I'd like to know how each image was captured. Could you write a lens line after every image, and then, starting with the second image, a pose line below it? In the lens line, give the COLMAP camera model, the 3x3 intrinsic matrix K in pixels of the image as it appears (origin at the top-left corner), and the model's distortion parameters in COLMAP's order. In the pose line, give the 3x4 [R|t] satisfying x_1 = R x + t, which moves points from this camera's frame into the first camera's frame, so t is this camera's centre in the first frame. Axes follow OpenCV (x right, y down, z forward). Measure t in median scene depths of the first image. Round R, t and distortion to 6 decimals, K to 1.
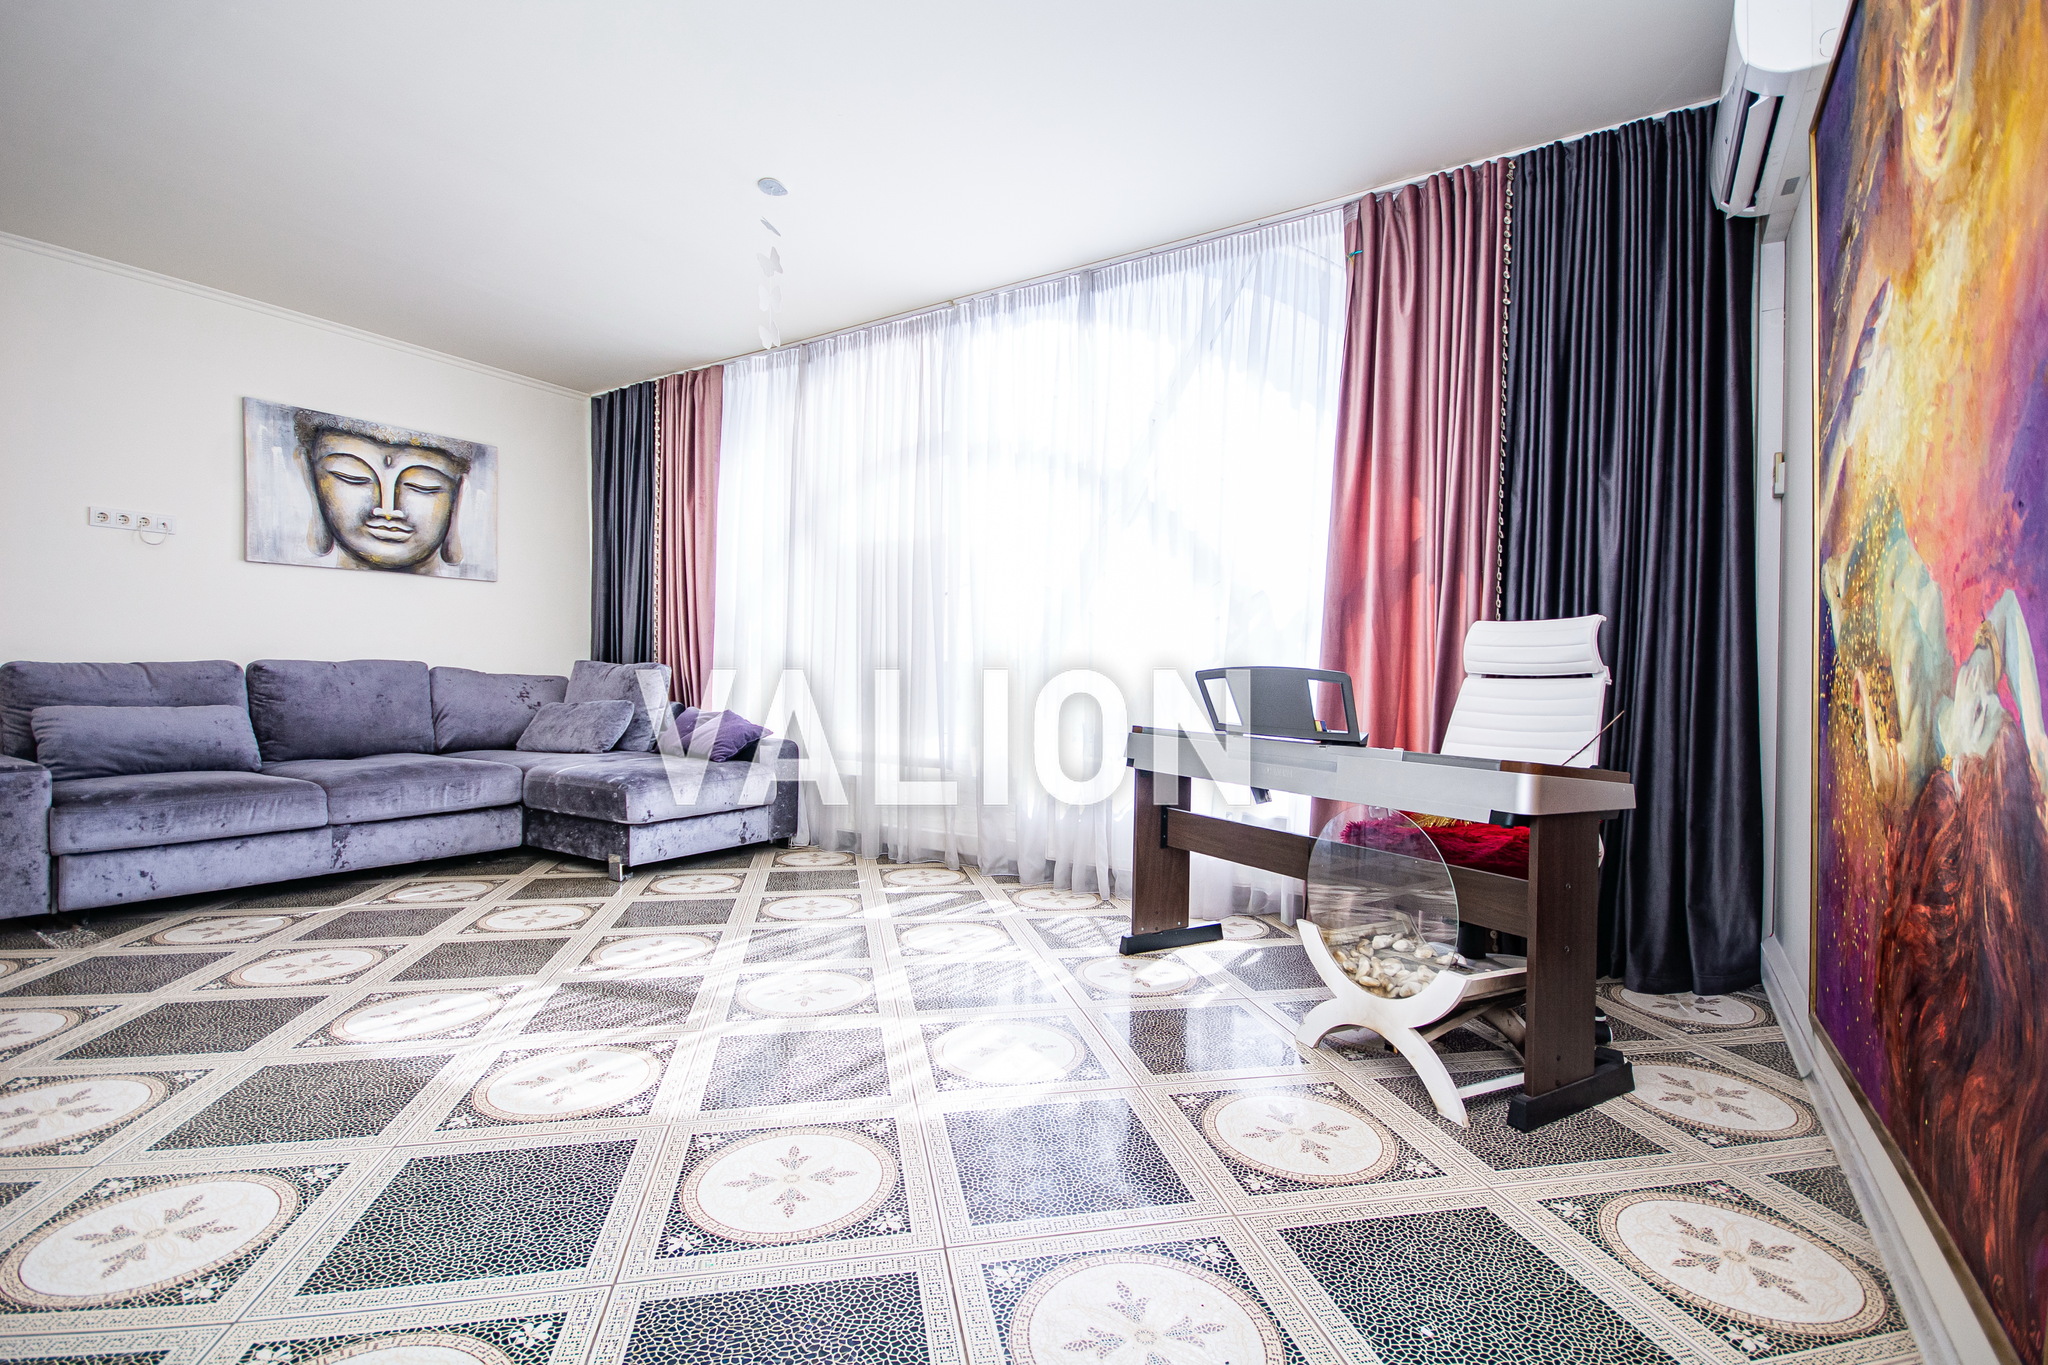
lens RADIAL K [[918.6, 0, 1015.1], [0, 918.6, 692.8], [0, 0, 1]] dist [0.016779, -0.012688]
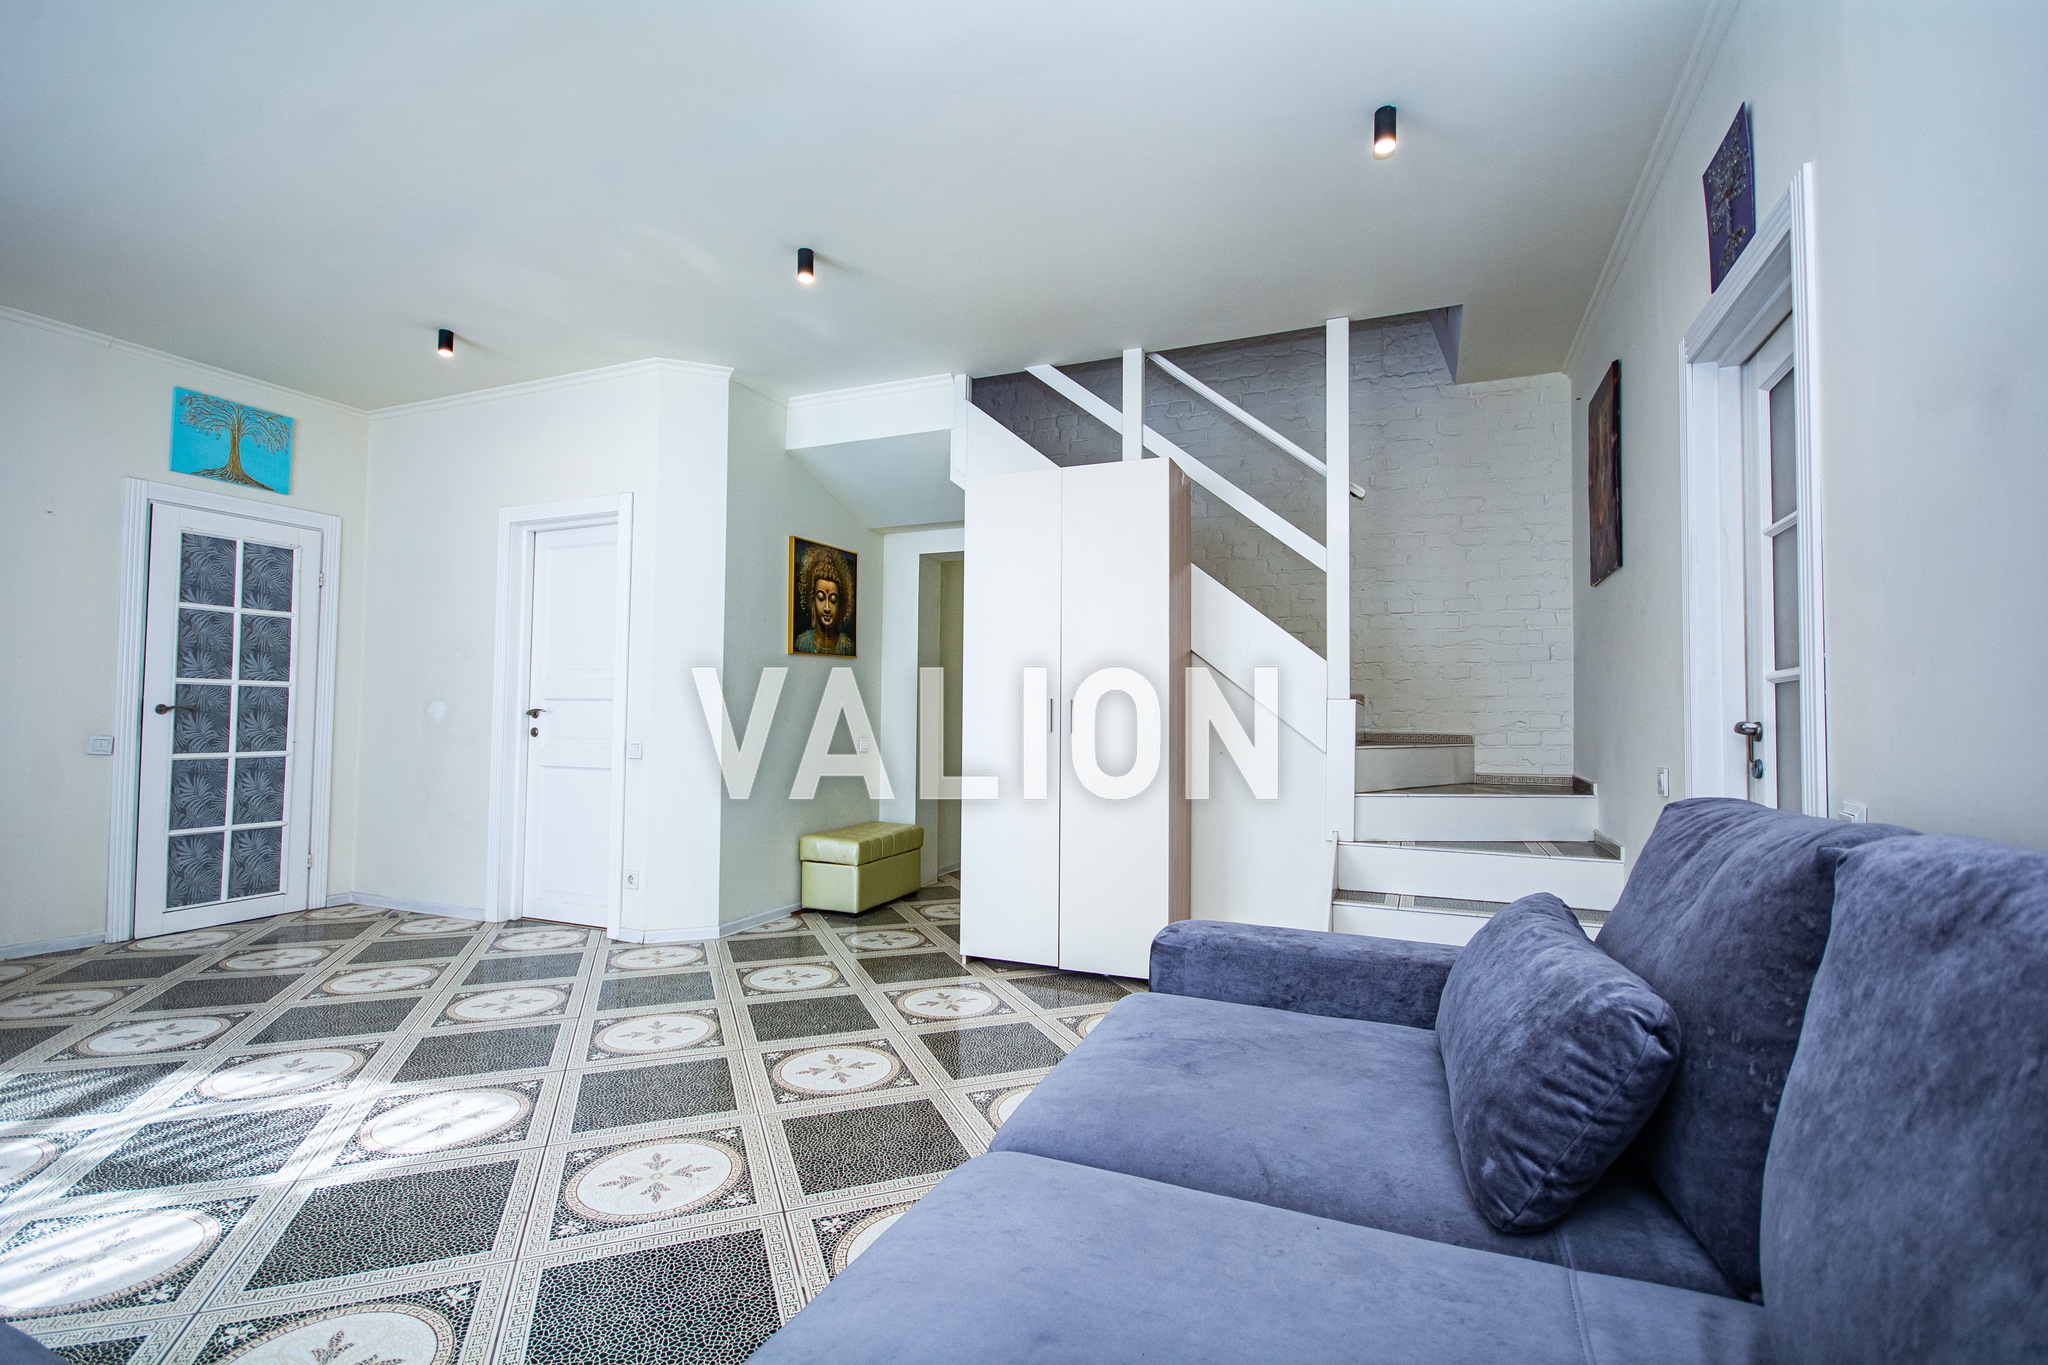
lens RADIAL K [[918.6, 0, 1009.7], [0, 918.6, 682.2], [0, 0, 1]] dist [0.016779, -0.012688]
pose [[-0.986194, -0.033986, -0.162069, -0.567009], [-0.030148, 0.999205, -0.026082, -0.055121], [0.162827, -0.020836, -0.986435, 1.110969]]
